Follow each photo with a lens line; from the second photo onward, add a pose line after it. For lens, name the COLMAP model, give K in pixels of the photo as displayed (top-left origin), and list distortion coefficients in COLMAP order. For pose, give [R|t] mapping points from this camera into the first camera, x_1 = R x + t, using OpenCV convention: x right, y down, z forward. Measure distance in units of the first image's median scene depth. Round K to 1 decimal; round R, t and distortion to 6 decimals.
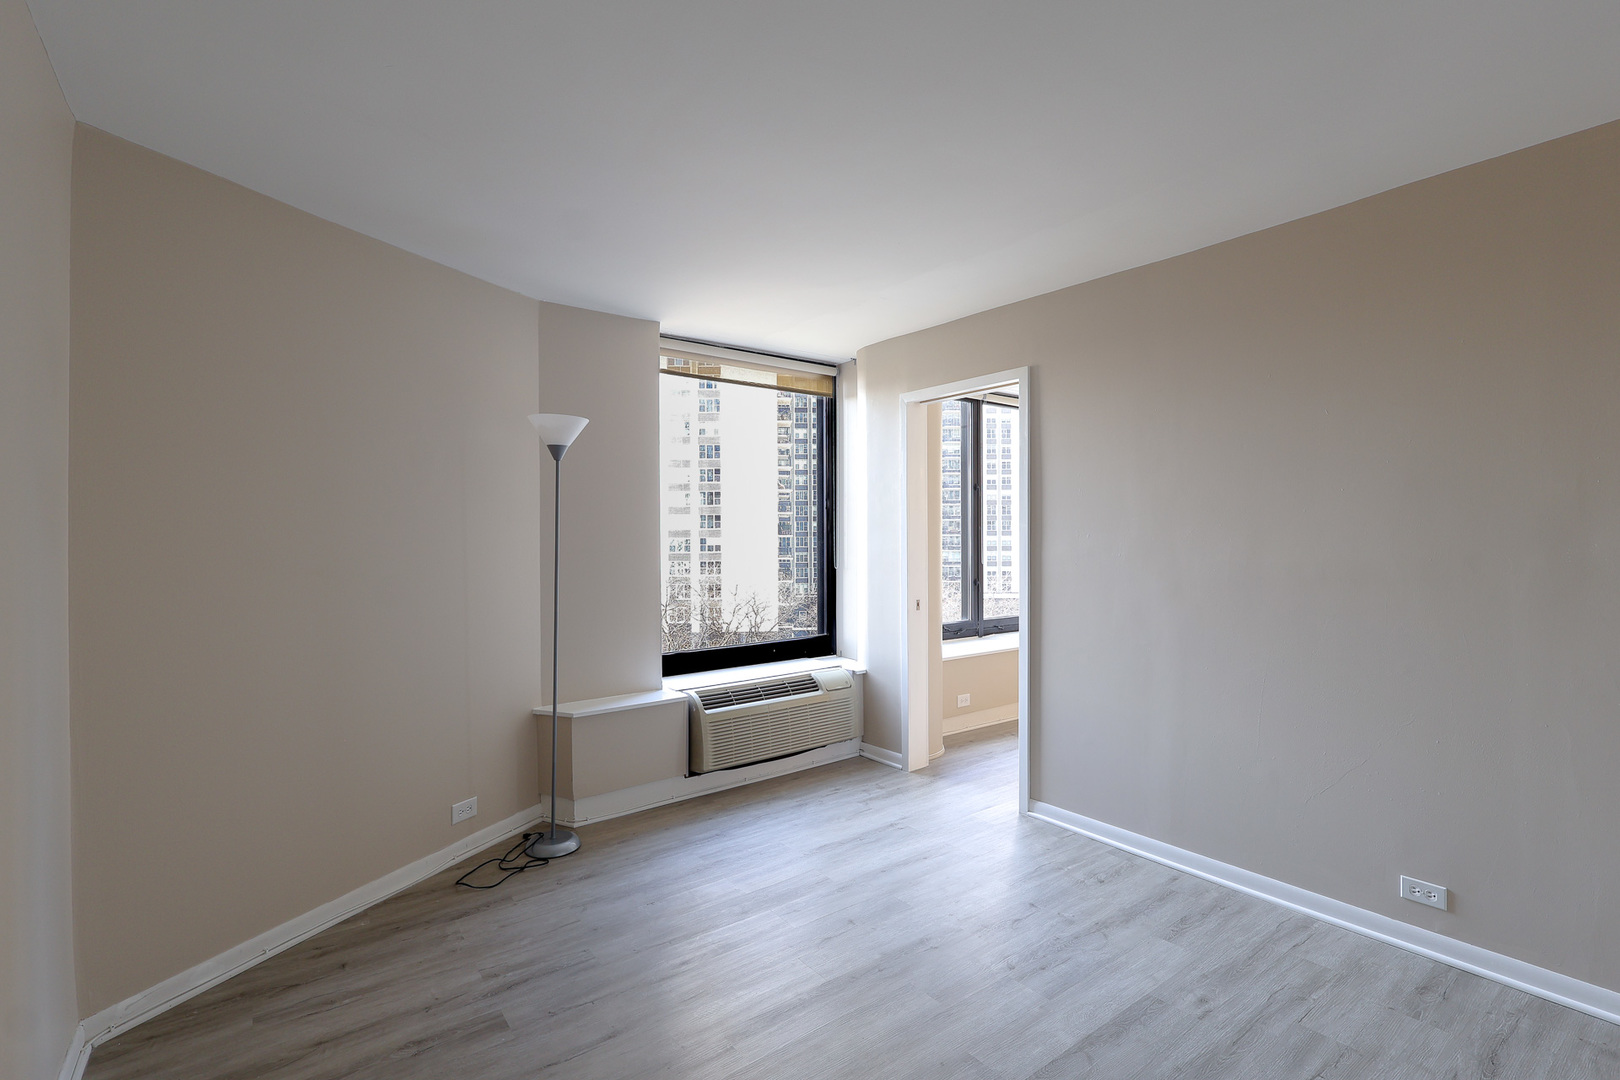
lens RADIAL K [[758.0, 0, 810.0], [0, 758.0, 540.0], [0, 0, 1]] dist [-0.000444, 0.000429]
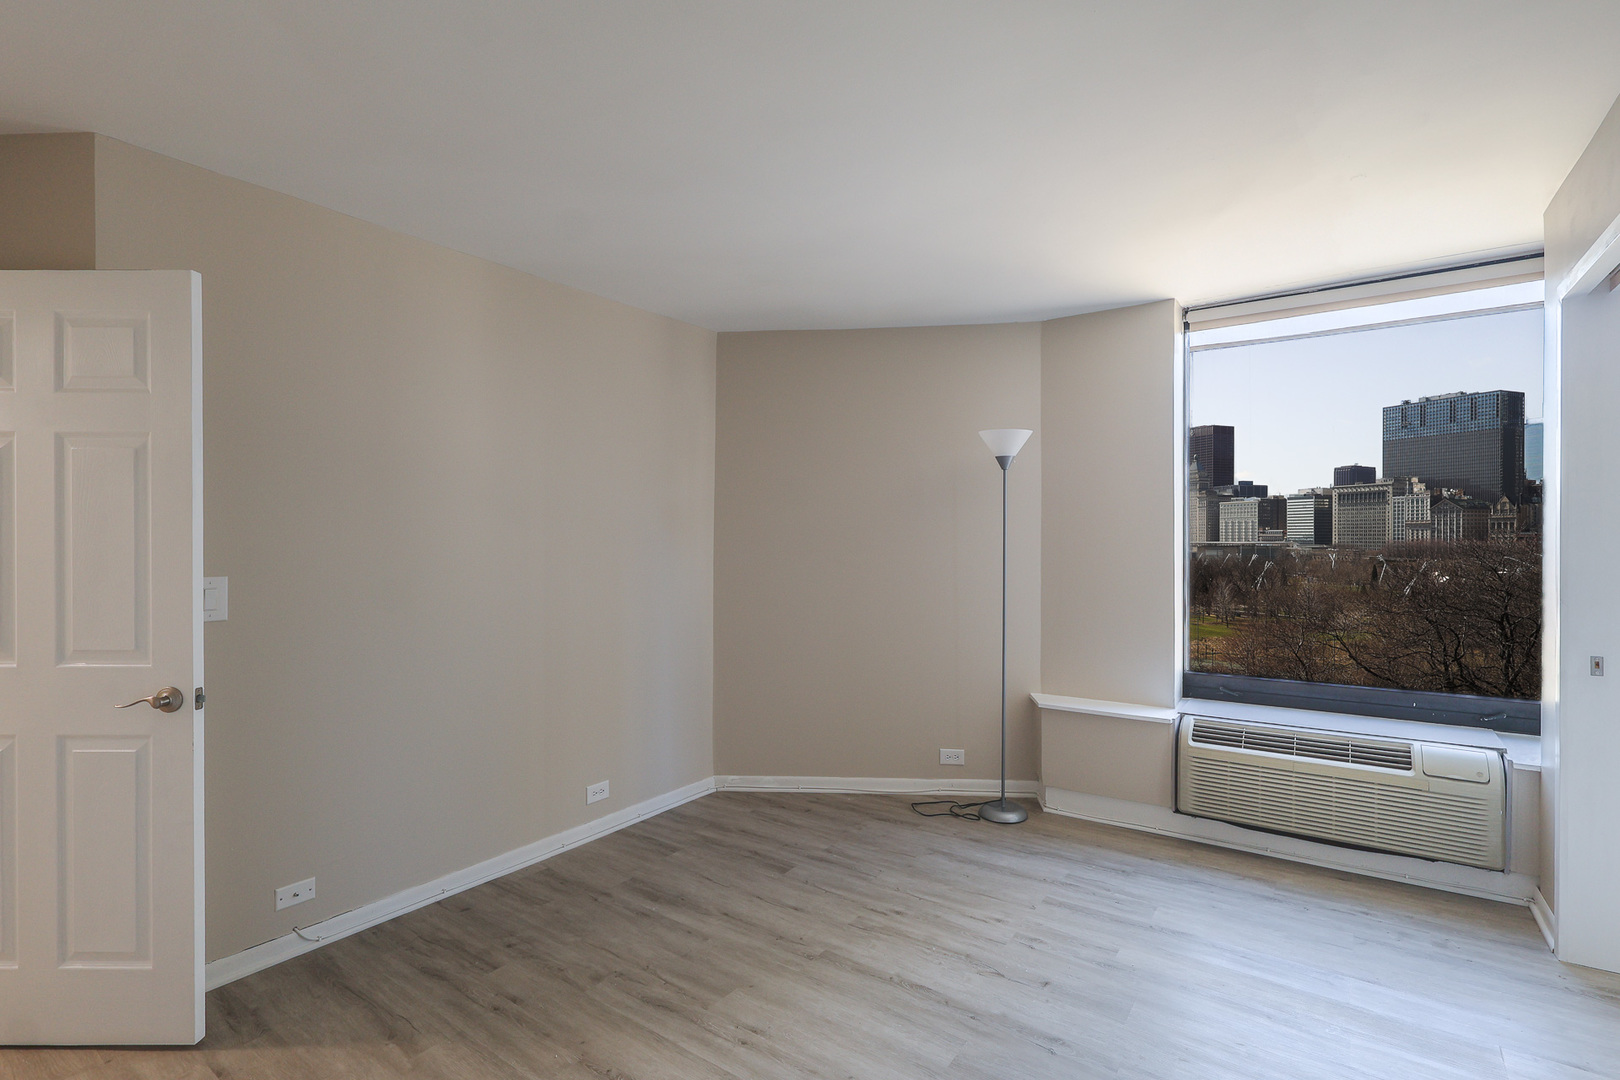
lens RADIAL K [[758.0, 0, 810.0], [0, 758.0, 540.0], [0, 0, 1]] dist [-0.000444, 0.000429]
pose [[0.296308, 0.004264, -0.955083, 0.940913], [-0.008126, 0.999965, 0.001944, -0.001648], [0.955058, 0.007185, 0.296332, 0.570755]]
